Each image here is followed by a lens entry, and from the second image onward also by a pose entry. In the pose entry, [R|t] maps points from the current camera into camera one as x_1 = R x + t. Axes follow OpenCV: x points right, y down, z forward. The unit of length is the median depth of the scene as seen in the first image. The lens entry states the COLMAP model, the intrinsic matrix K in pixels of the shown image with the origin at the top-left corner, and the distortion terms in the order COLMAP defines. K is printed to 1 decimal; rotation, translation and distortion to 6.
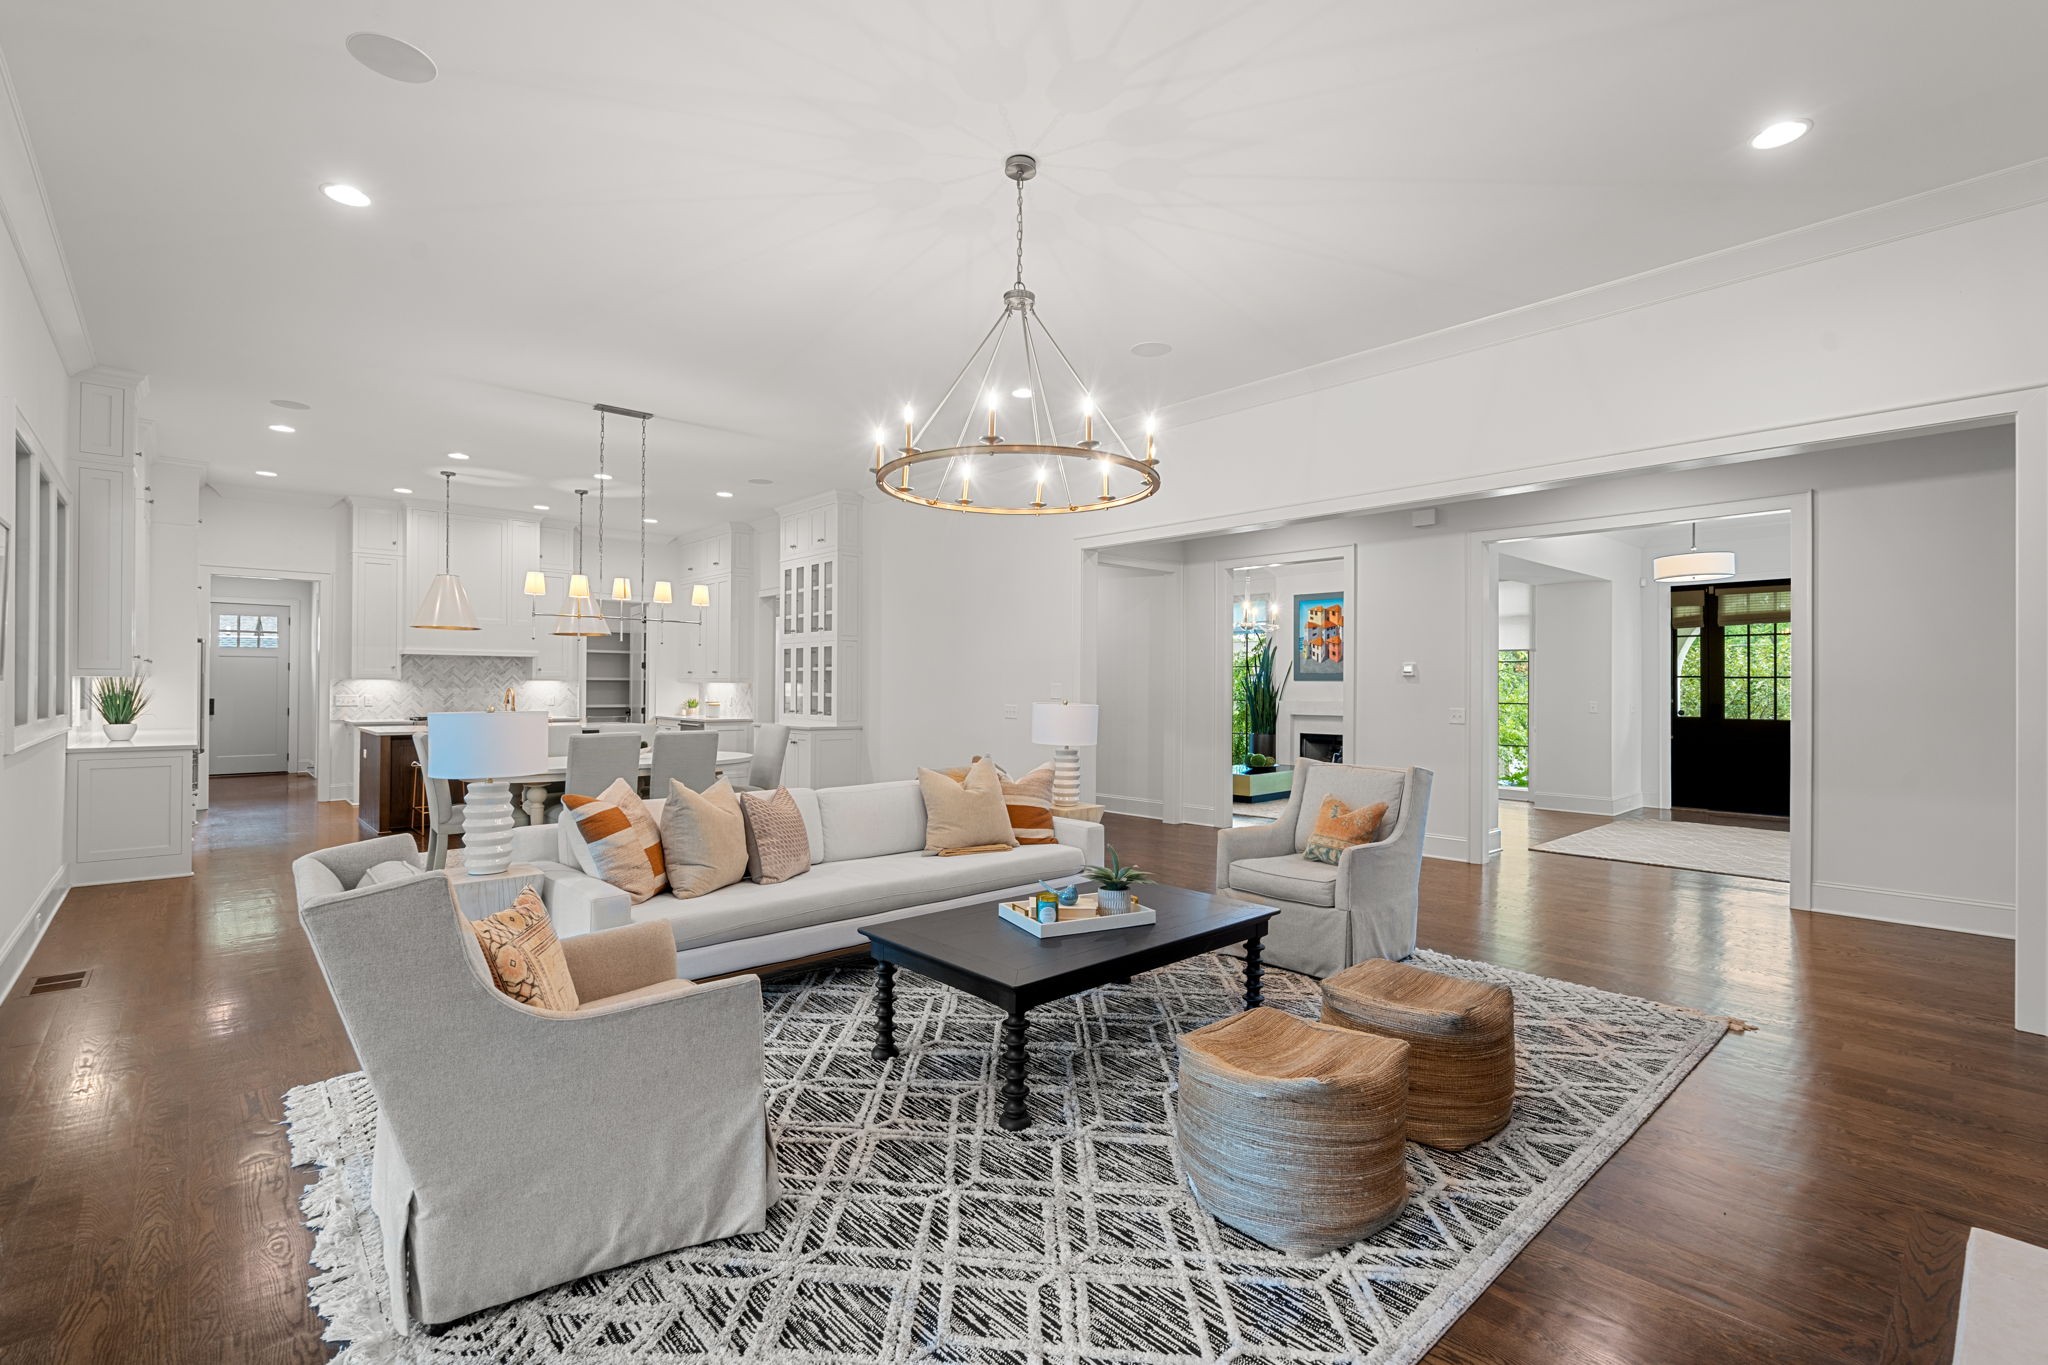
lens RADIAL K [[924.1, 0, 1022.1], [0, 924.1, 678.3], [0, 0, 1]] dist [-0.001625, -0.000235]
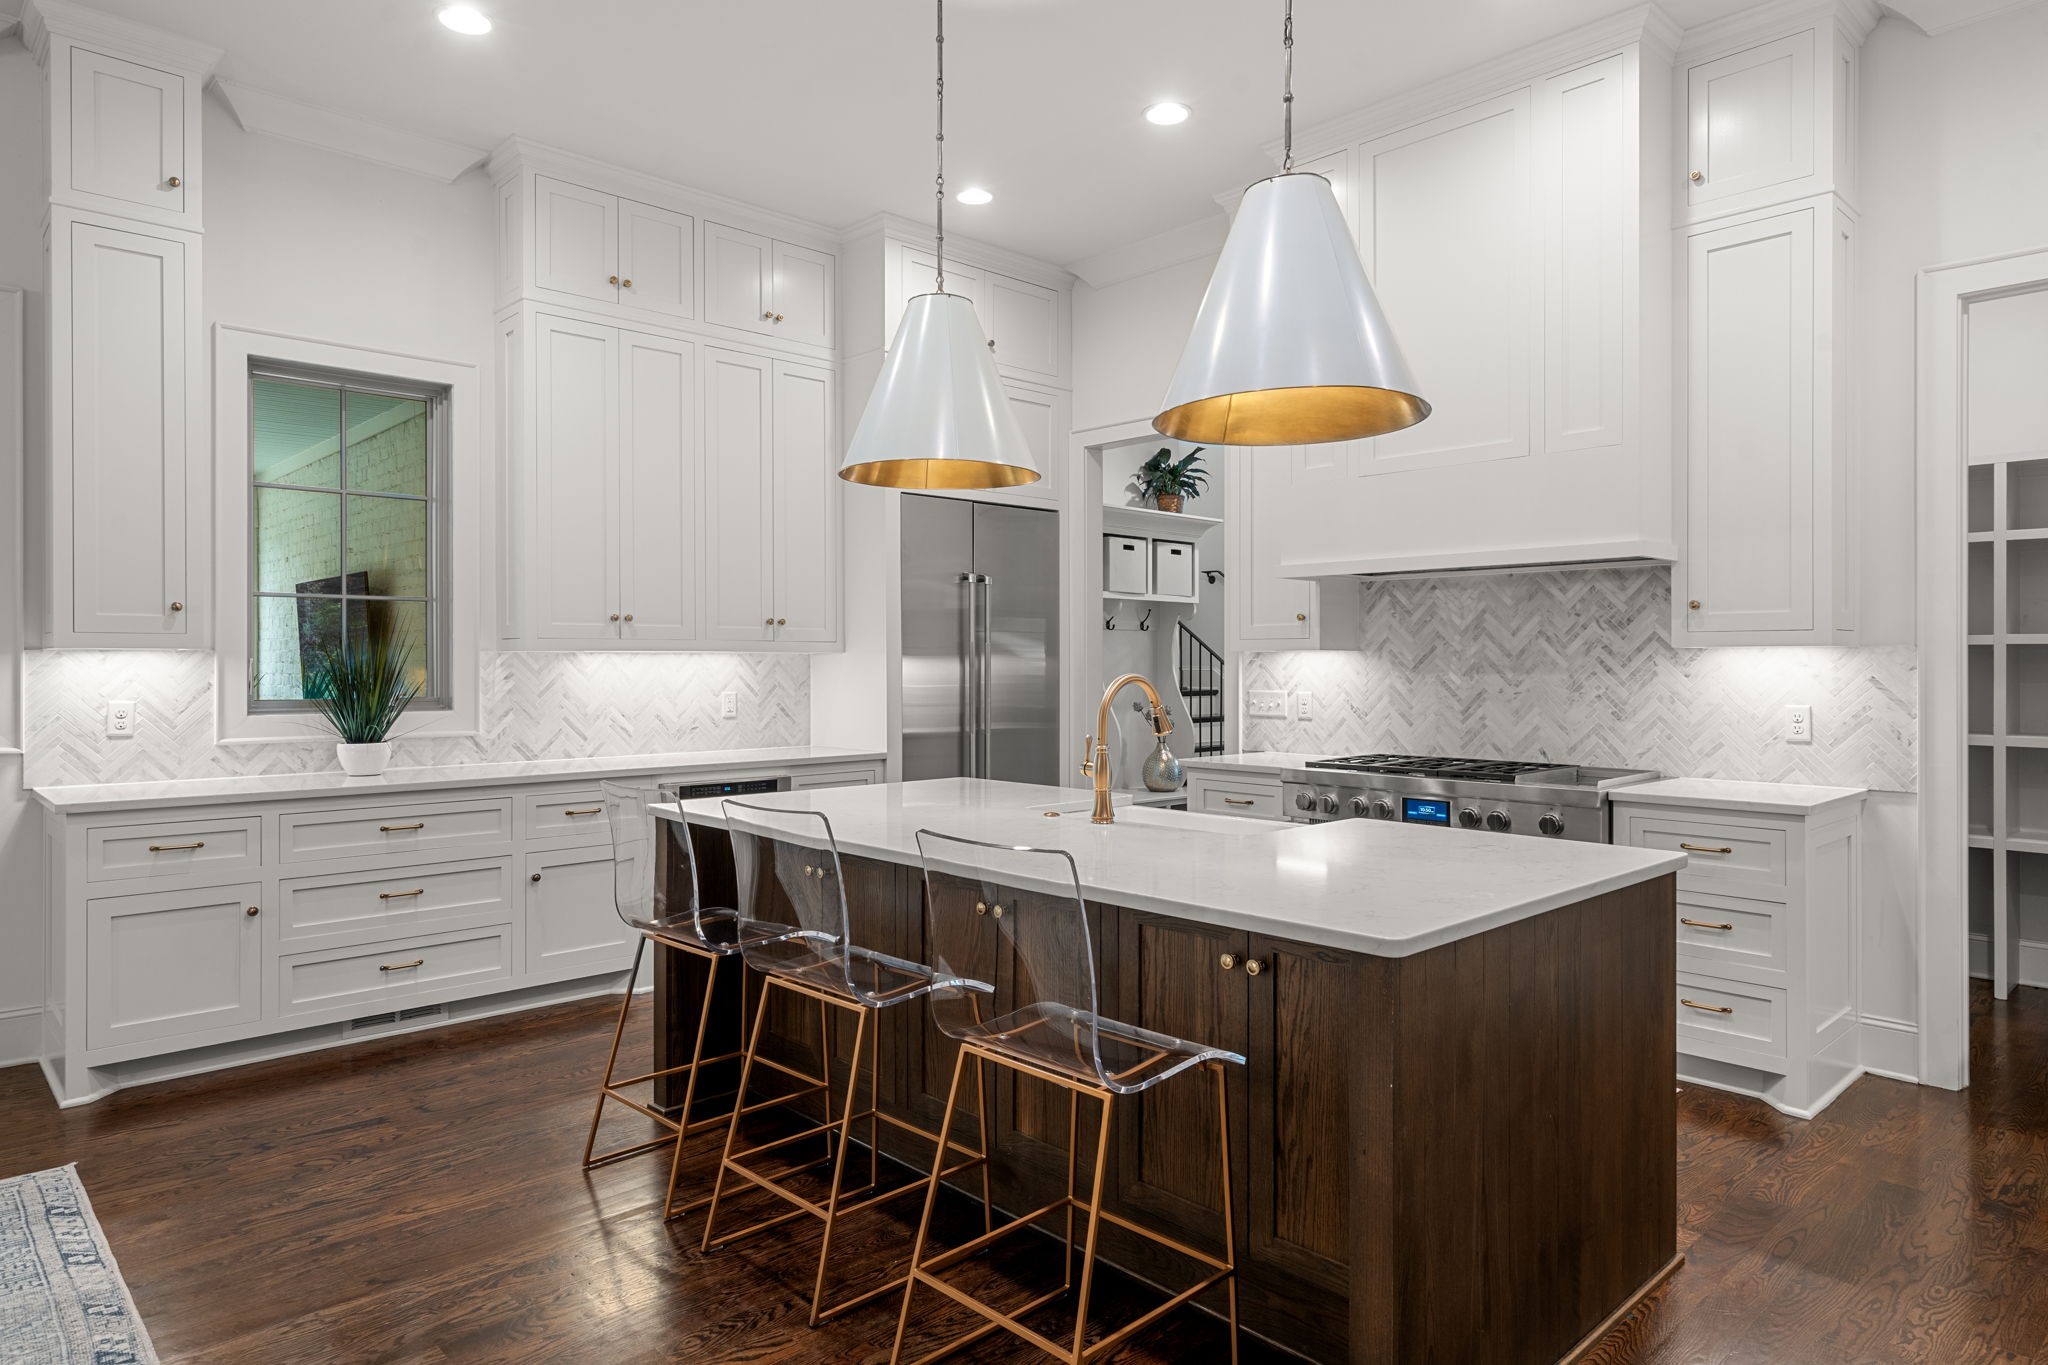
lens RADIAL K [[1227.8, 0, 1023.7], [0, 1227.8, 676.4], [0, 0, 1]] dist [0.000377, 0.000043]
pose [[0.027714, 0.001774, -0.999614, -0.188619], [0.001997, 0.999996, 0.001830, 0.010312], [0.999614, -0.002047, 0.027711, 0.835038]]
